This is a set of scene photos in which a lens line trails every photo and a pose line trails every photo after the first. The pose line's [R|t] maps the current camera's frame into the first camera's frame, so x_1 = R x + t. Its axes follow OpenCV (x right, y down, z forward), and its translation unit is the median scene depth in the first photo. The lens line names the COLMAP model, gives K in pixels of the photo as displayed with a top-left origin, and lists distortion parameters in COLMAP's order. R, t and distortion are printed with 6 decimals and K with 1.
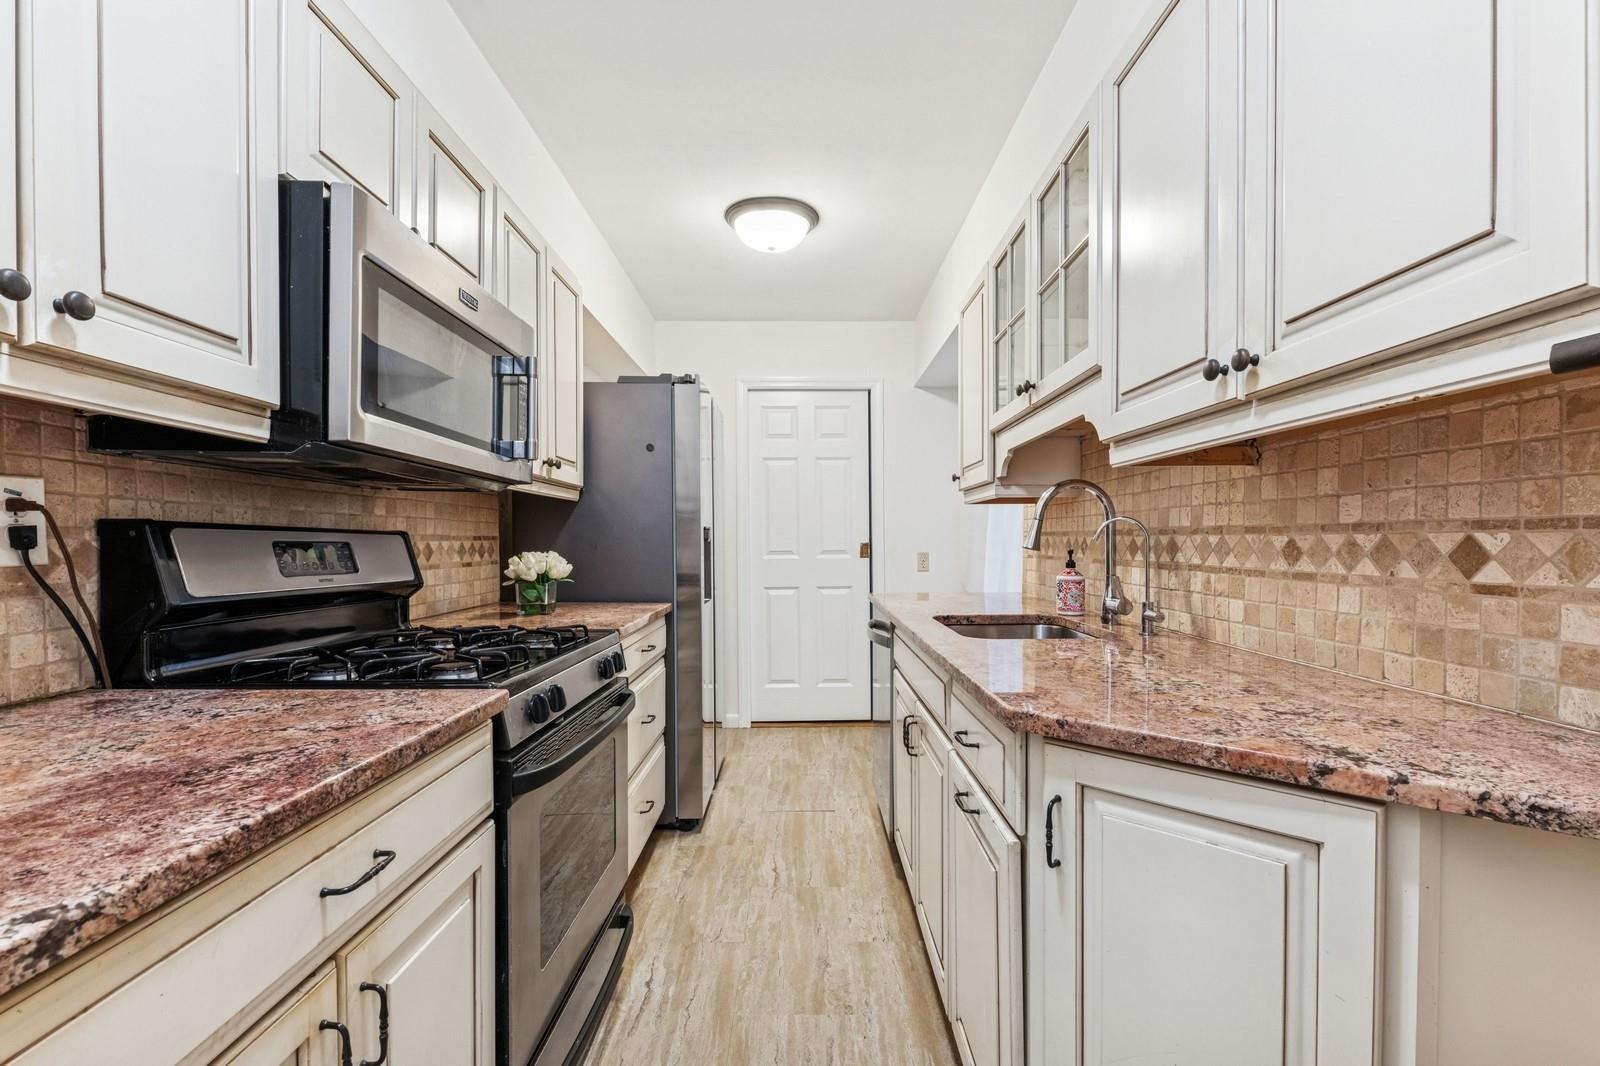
lens RADIAL K [[732.5, 0, 830.3], [0, 732.5, 554.7], [0, 0, 1]] dist [0.016144, -0.012221]
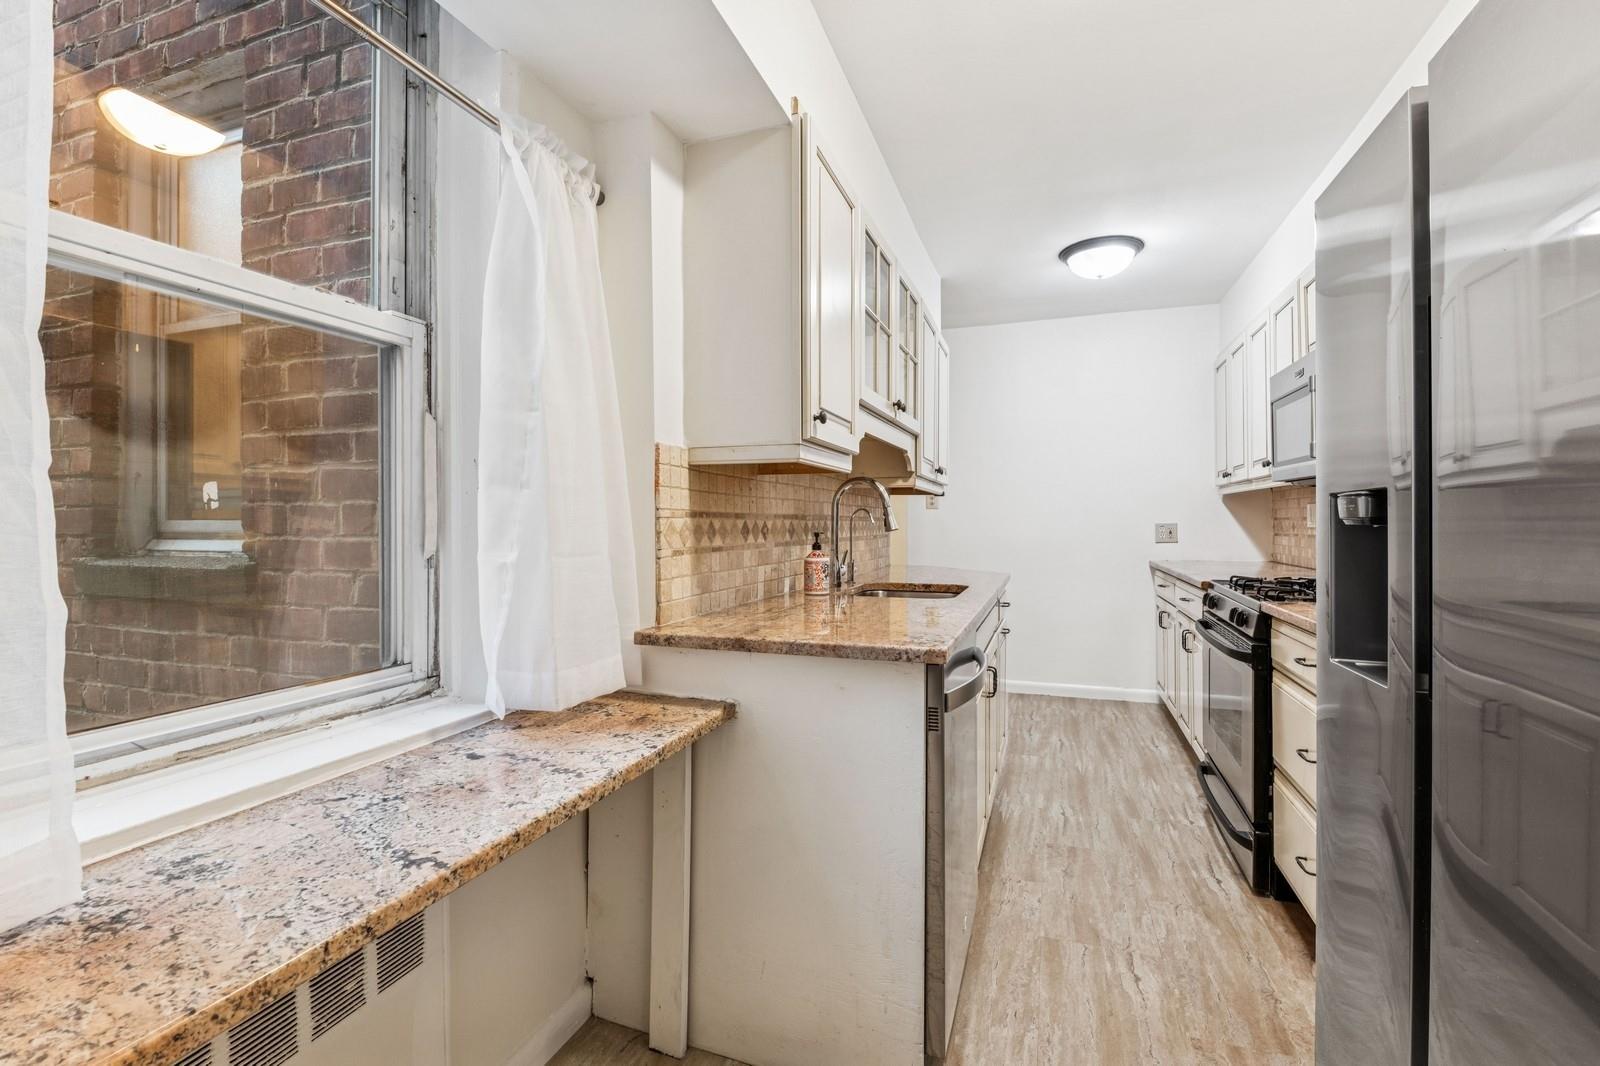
lens RADIAL K [[720.6, 0, 801.7], [0, 720.6, 537.2], [0, 0, 1]] dist [0.009575, -0.014794]
pose [[-0.930935, -0.001491, 0.365181, -0.044838], [0.009626, 0.999544, 0.028618, -0.044120], [-0.365057, 0.030157, -0.930497, 2.931653]]
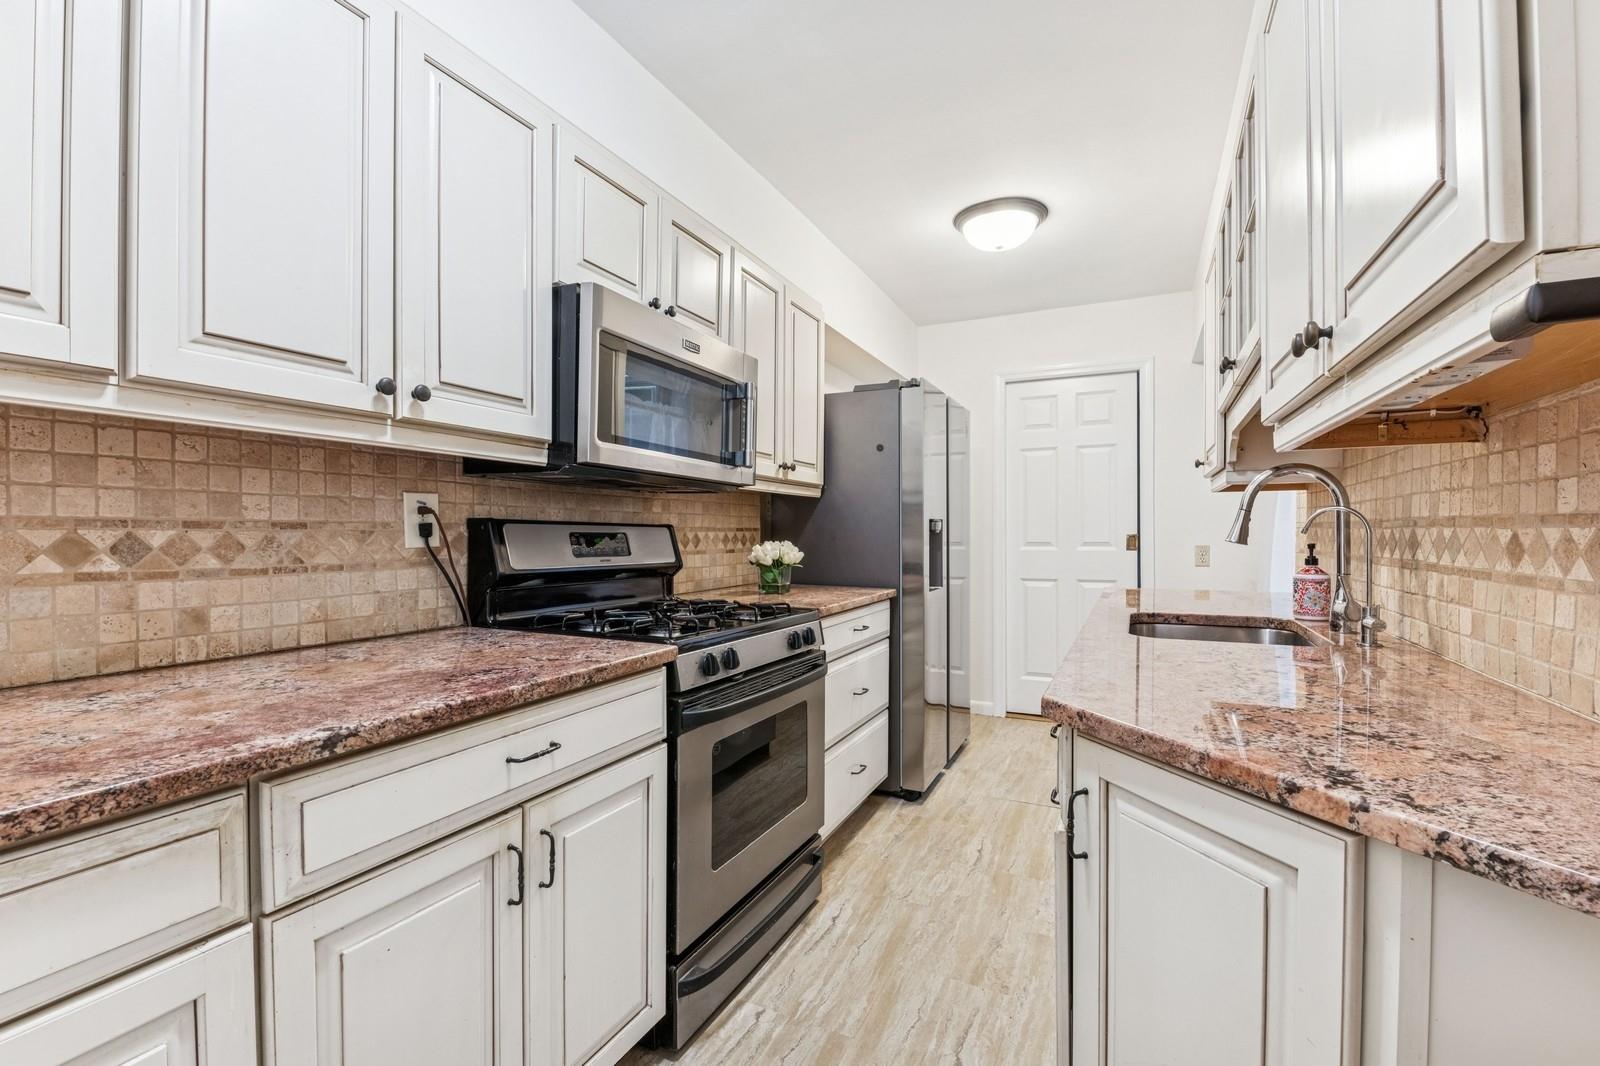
lens RADIAL K [[720.6, 0, 801.7], [0, 720.6, 537.2], [0, 0, 1]] dist [0.009575, -0.014794]
pose [[0.890396, 0.005668, -0.455152, 0.267525], [-0.010379, 0.999915, -0.007853, -0.002583], [0.455069, 0.011716, 0.890379, -0.038818]]
